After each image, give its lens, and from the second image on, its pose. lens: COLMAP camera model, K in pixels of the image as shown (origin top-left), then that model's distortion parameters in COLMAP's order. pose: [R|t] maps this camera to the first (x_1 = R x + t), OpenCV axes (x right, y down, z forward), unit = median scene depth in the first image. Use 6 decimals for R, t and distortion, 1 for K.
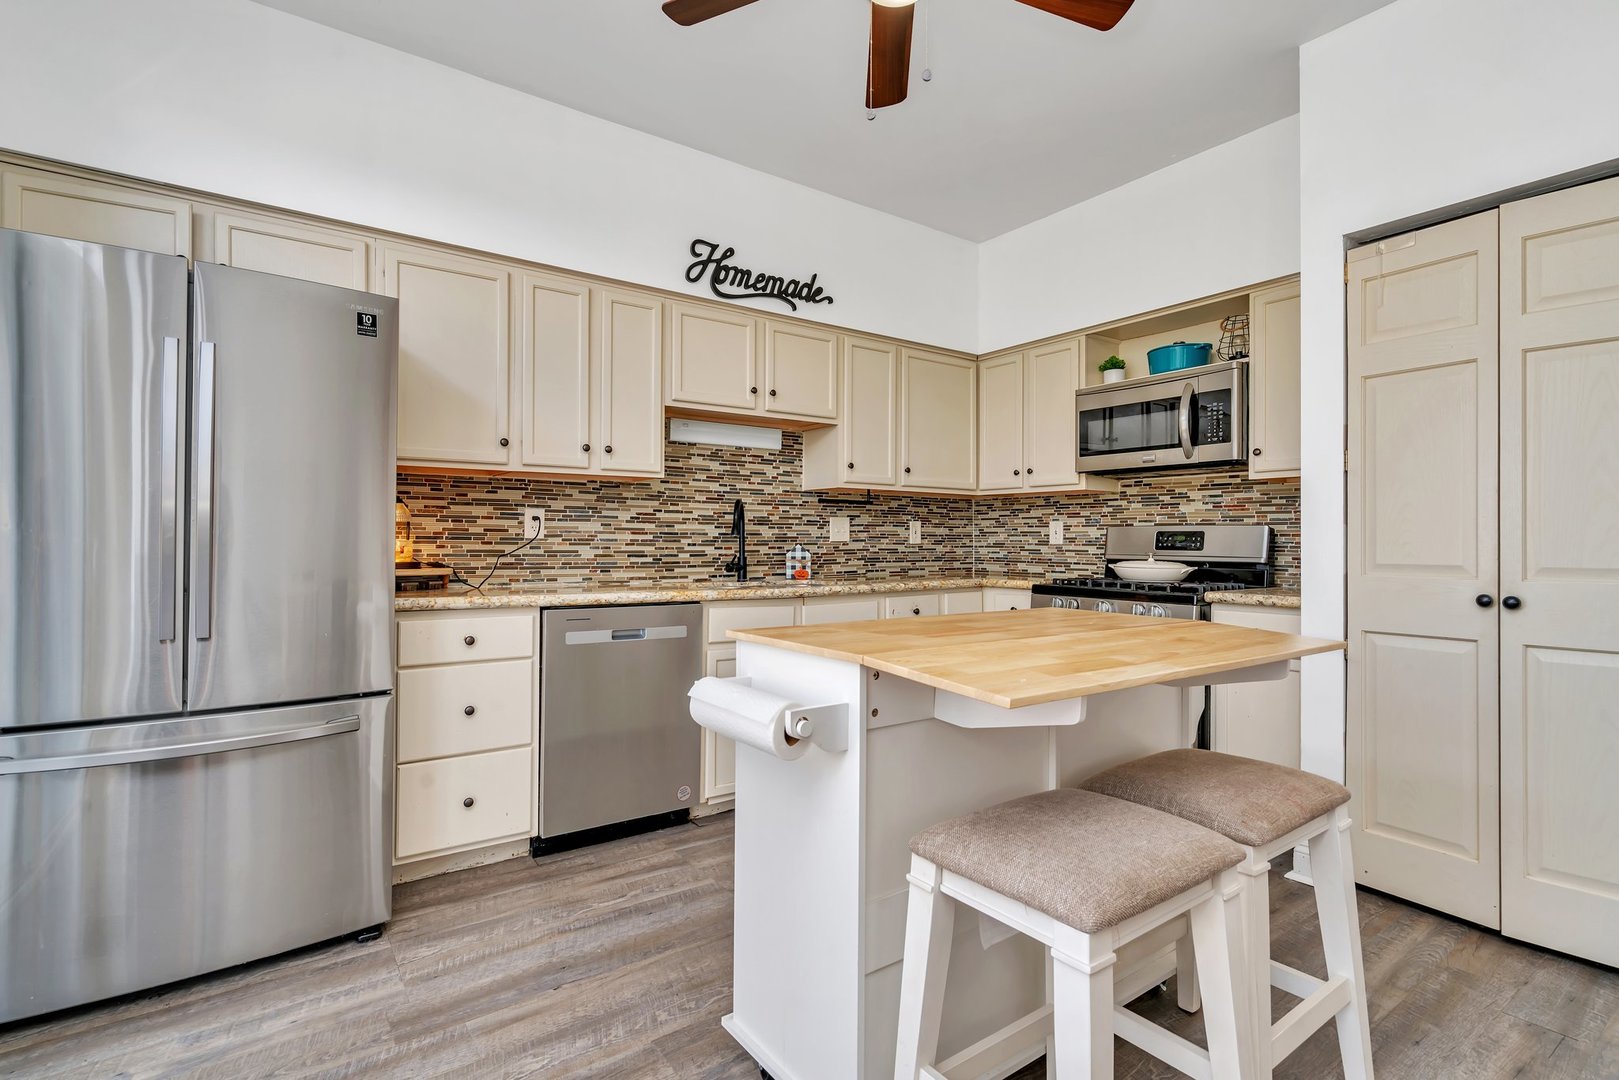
lens RADIAL K [[778.9, 0, 809.5], [0, 778.9, 540.0], [0, 0, 1]] dist [0.000364, 0.000088]
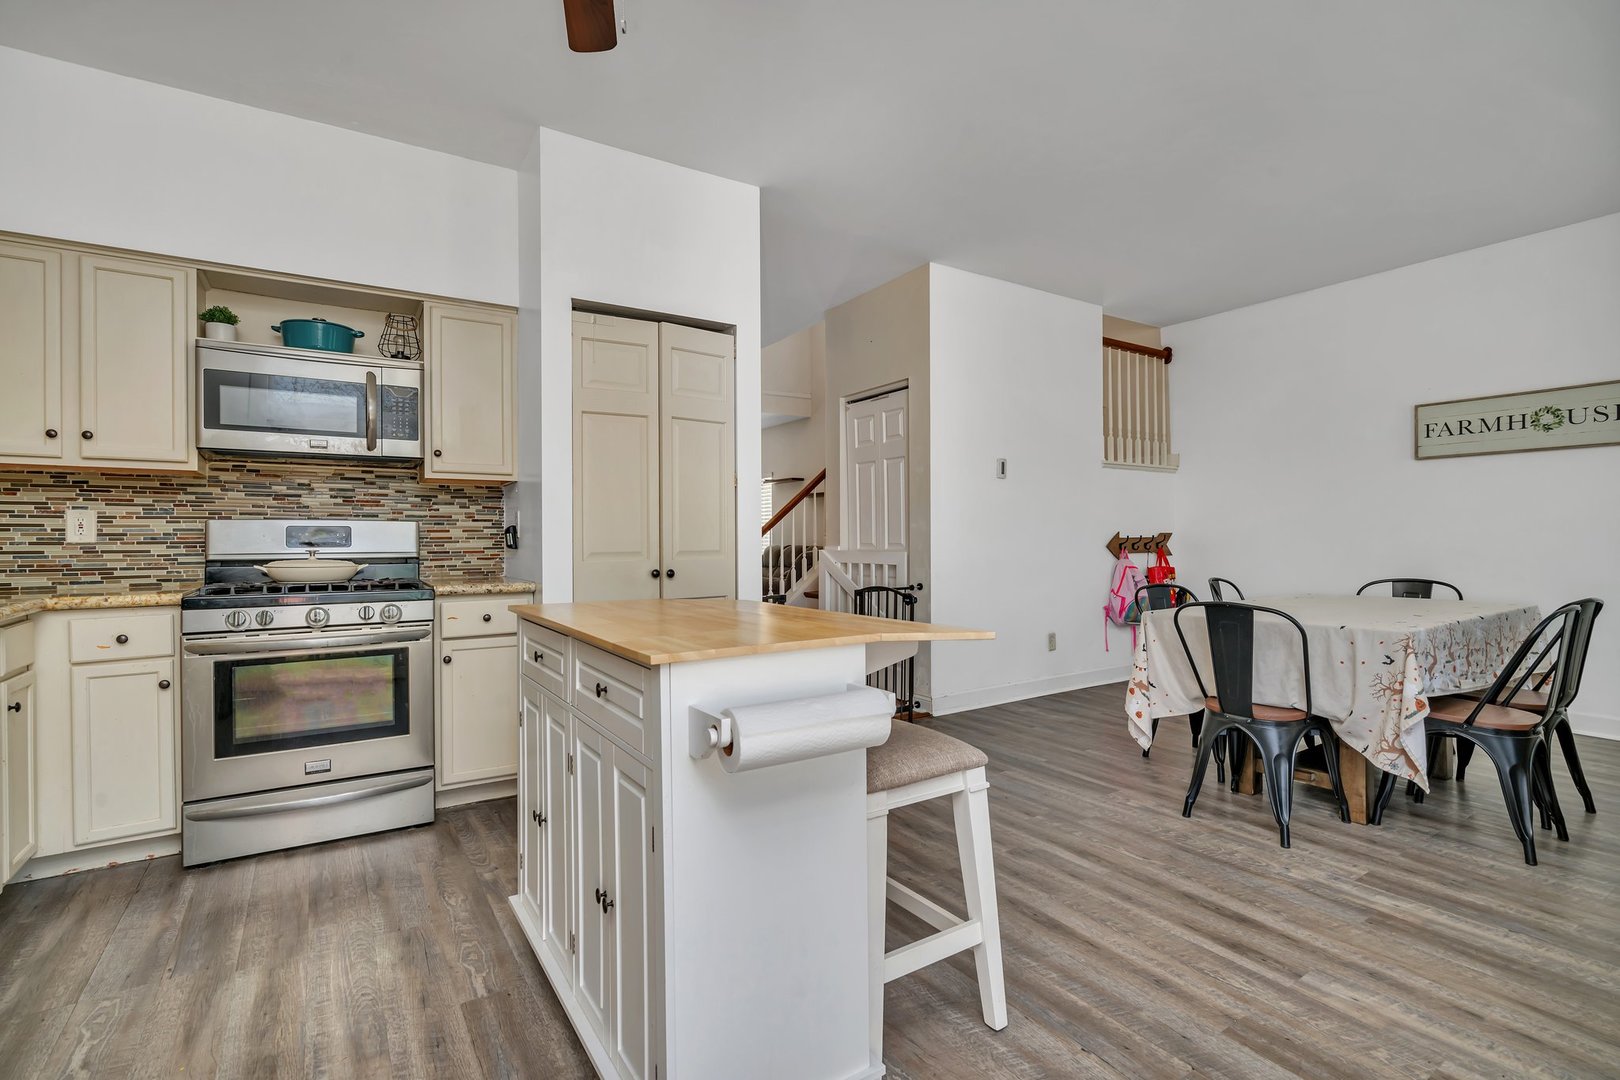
lens RADIAL K [[751.8, 0, 810.0], [0, 751.8, 540.0], [0, 0, 1]] dist [0.000778, -0.000018]
pose [[0.057042, -0.006880, 0.998348, -0.343576], [0.004523, 0.999968, 0.006633, 0.001471], [-0.998362, 0.004137, 0.057071, 0.345371]]
